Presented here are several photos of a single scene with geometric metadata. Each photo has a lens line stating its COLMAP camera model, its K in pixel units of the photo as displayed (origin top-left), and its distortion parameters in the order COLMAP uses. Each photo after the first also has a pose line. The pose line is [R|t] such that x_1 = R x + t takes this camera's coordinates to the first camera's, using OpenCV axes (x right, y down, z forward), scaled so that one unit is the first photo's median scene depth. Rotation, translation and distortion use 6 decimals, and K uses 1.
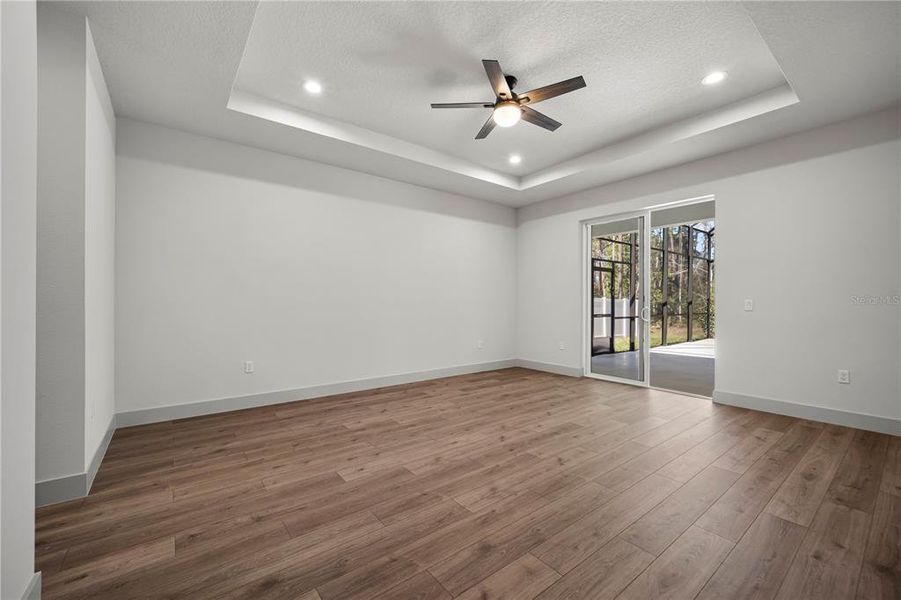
lens RADIAL K [[374.4, 0, 452.8], [0, 374.4, 298.6], [0, 0, 1]] dist [-0.015984, -0.000740]
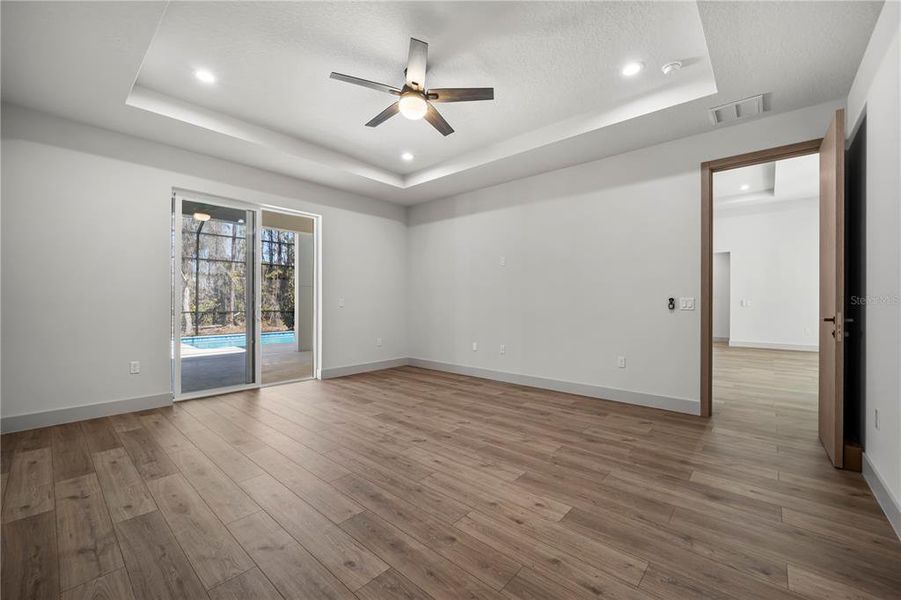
lens RADIAL K [[360.2, 0, 451.2], [0, 360.2, 303.6], [0, 0, 1]] dist [-0.009522, -0.000131]
pose [[-0.194799, -0.008438, 0.980807, -0.873294], [-0.011646, 0.999912, 0.006289, 0.009630], [-0.980774, -0.010197, -0.194880, 1.201480]]
